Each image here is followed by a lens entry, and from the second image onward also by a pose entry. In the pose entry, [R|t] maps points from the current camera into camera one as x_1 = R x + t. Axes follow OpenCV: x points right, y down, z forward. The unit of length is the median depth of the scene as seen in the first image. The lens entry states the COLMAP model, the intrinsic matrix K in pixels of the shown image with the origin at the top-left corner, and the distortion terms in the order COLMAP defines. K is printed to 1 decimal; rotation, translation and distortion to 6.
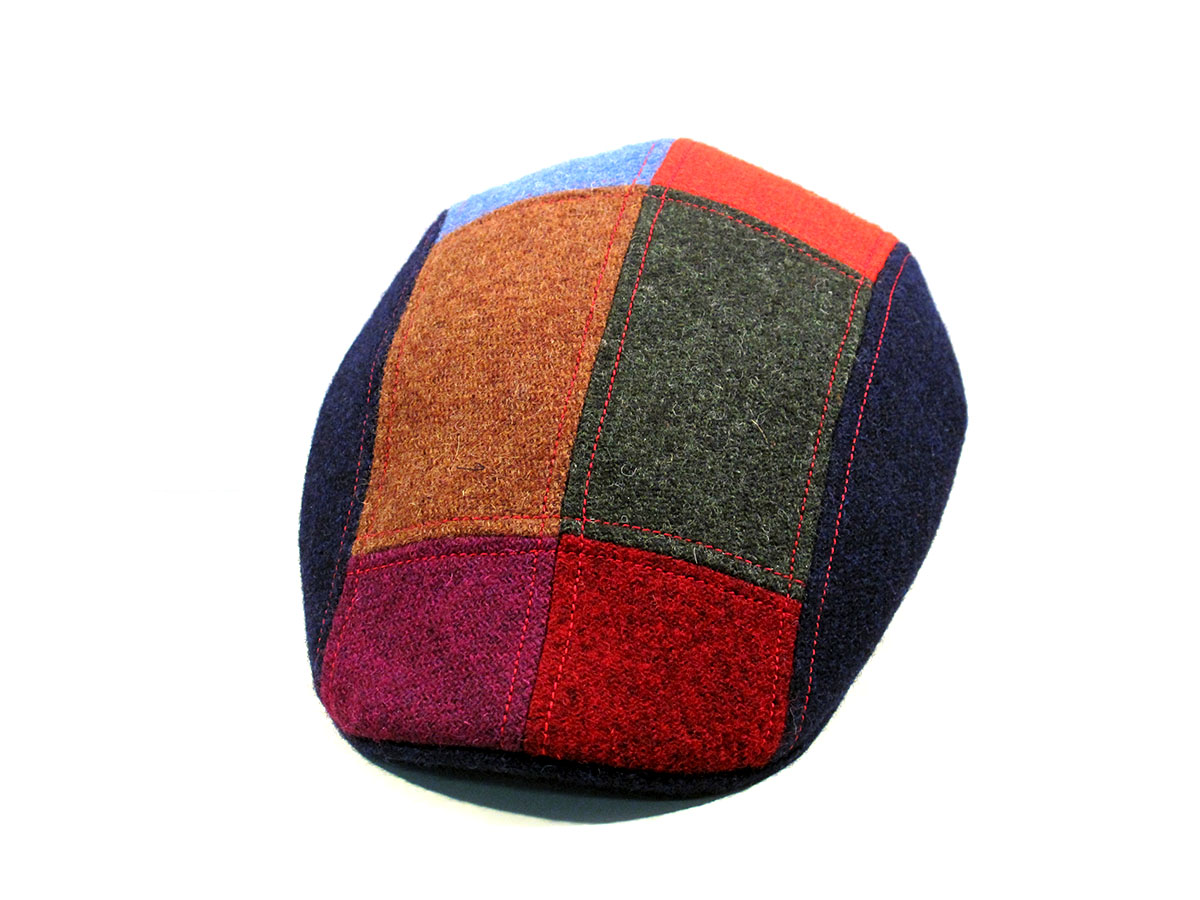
lens RADIAL K [[2543.7, 0, 605.7], [0, 2543.7, 448.8], [0, 0, 1]] dist [-0.092281, 0.000000]
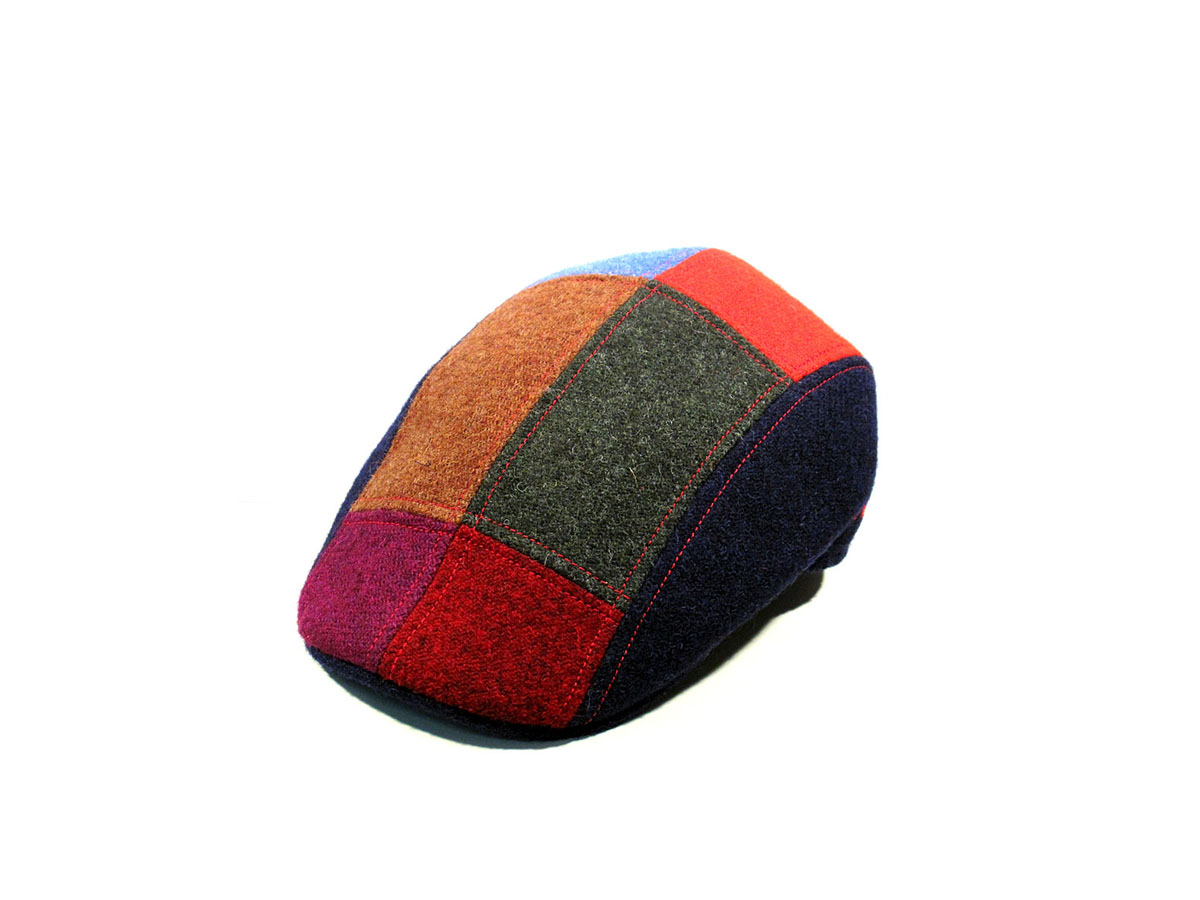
lens RADIAL K [[1994.3, 0, 594.9], [0, 1994.3, 449.0], [0, 0, 1]] dist [-0.063191, 0.000000]
pose [[0.917680, 0.182144, -0.353110, 0.399630], [-0.182940, 0.982622, 0.031432, -0.049539], [0.352698, 0.035754, 0.935054, 0.046290]]
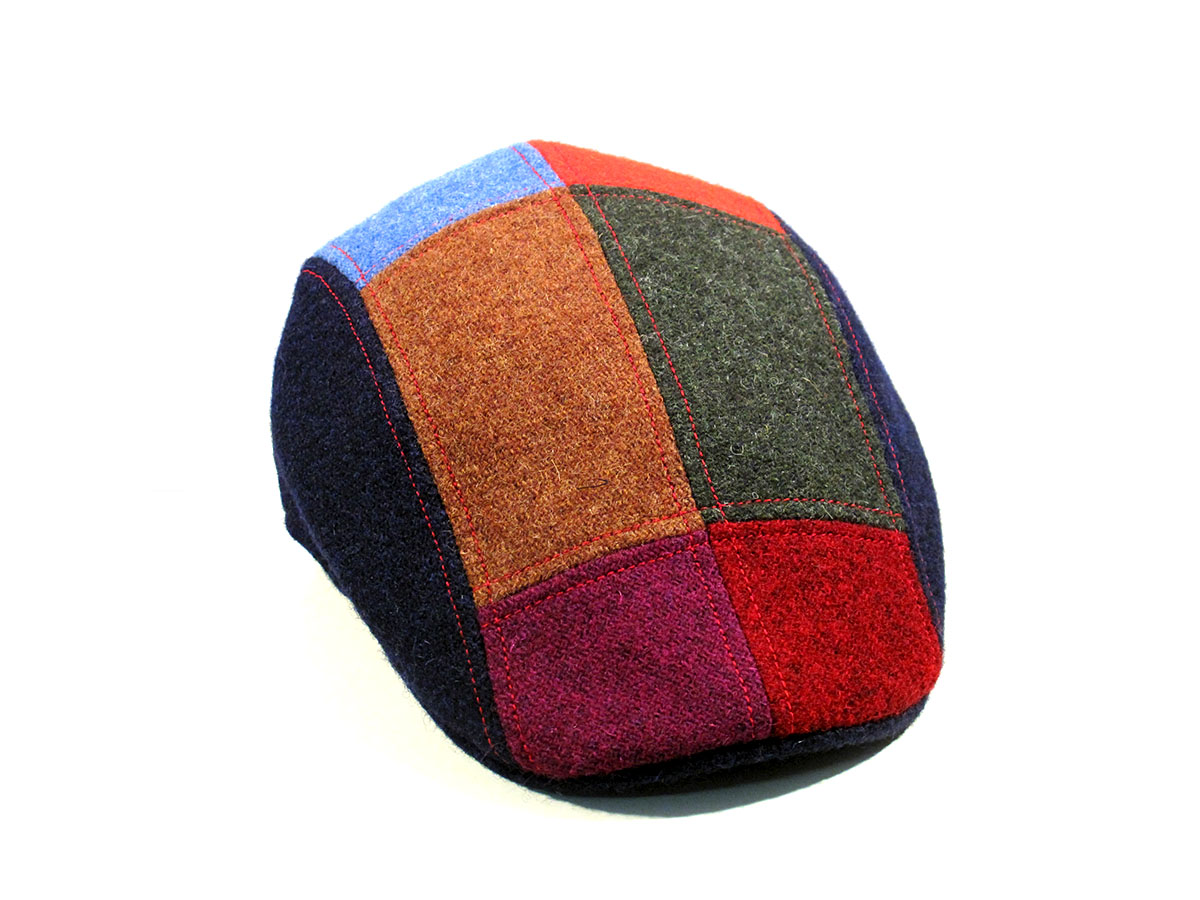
lens RADIAL K [[2543.7, 0, 600.4], [0, 2543.7, 450.1], [0, 0, 1]] dist [-0.092281, 0.000000]
pose [[0.859250, -0.229284, 0.457295, -0.495923], [0.233656, 0.971139, 0.047885, -0.051945], [-0.455076, 0.065704, 0.888025, 0.122311]]
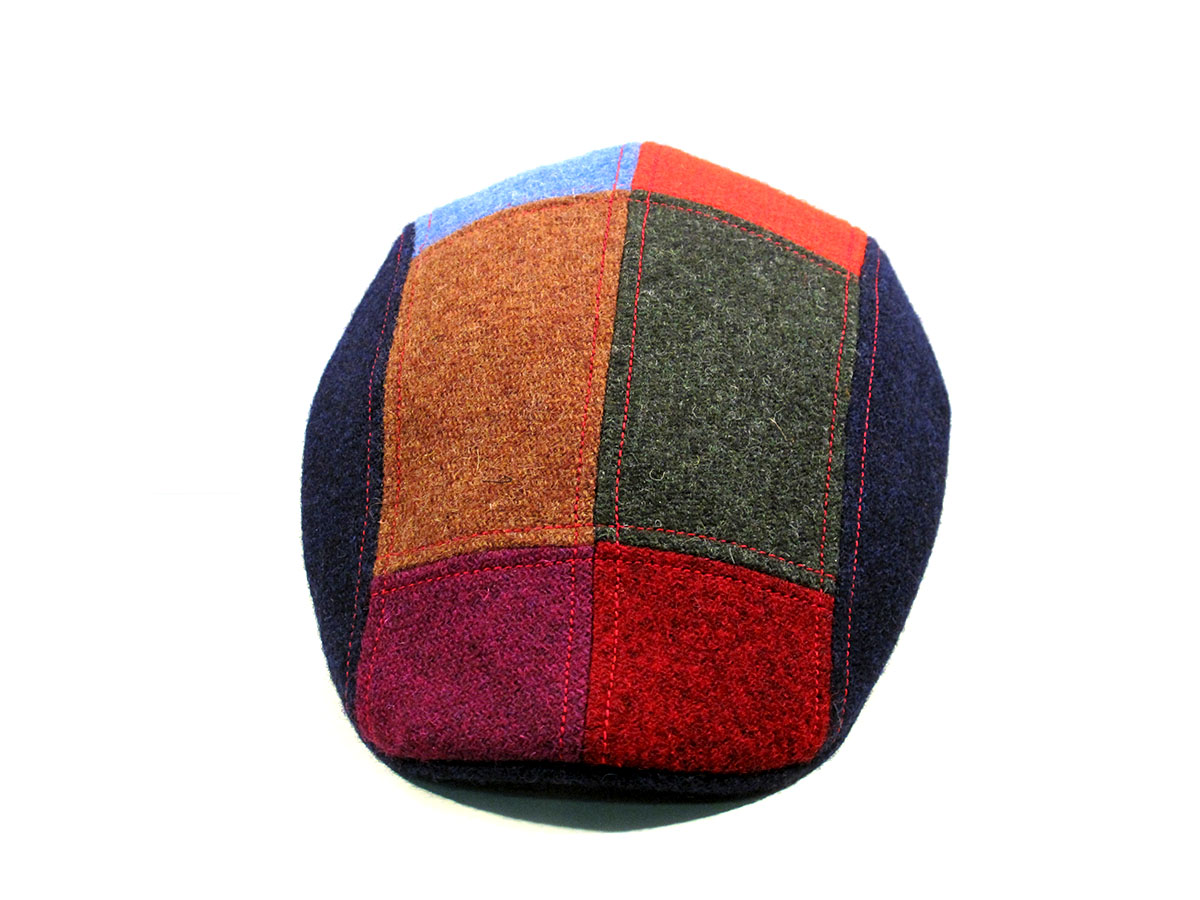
lens RADIAL K [[2543.7, 0, 598.0], [0, 2543.7, 453.8], [0, 0, 1]] dist [-0.092281, 0.000000]
pose [[0.991993, -0.051858, 0.115153, -0.127242], [0.051963, 0.998647, 0.002088, -0.002990], [-0.115106, 0.003912, 0.993346, 0.008892]]
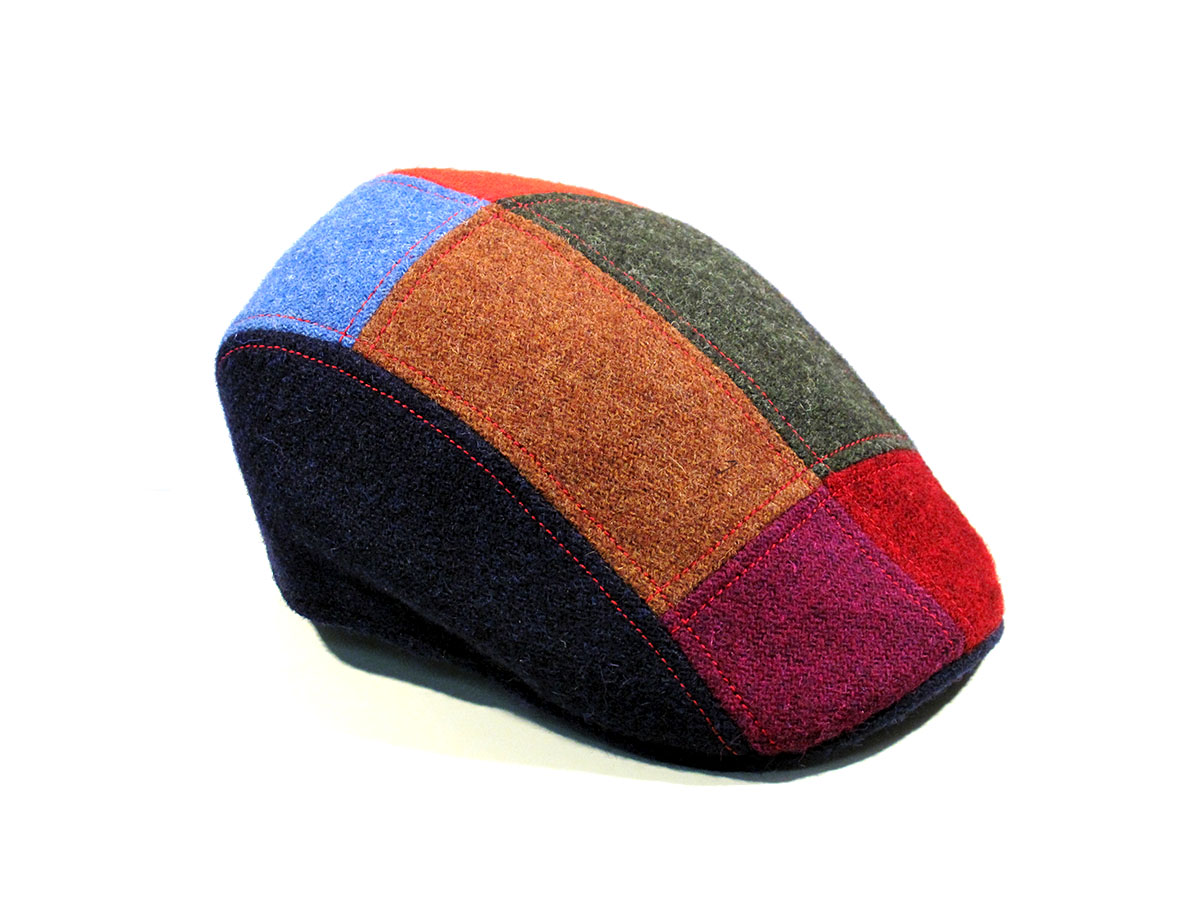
lens RADIAL K [[2543.7, 0, 595.9], [0, 2543.7, 447.7], [0, 0, 1]] dist [-0.092281, 0.000000]
pose [[0.457932, -0.386977, 0.800342, -0.865714], [0.409043, 0.891043, 0.196790, -0.215206], [-0.789292, 0.237258, 0.566327, 0.472808]]
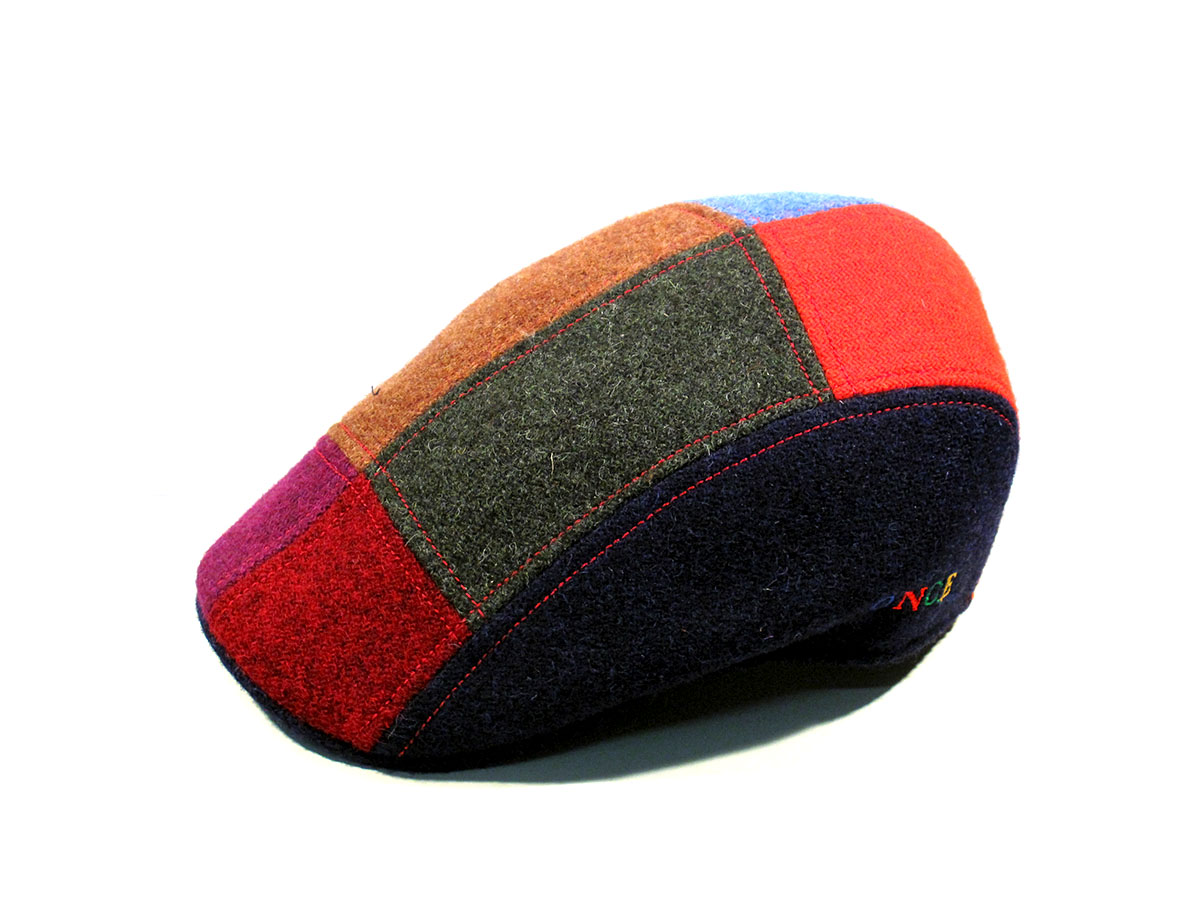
lens RADIAL K [[2543.7, 0, 599.7], [0, 2543.7, 451.0], [0, 0, 1]] dist [-0.092281, 0.000000]
pose [[0.558581, 0.379070, -0.737762, 0.797286], [-0.359736, 0.912168, 0.196315, -0.213176], [0.747380, 0.155742, 0.645885, 0.381235]]
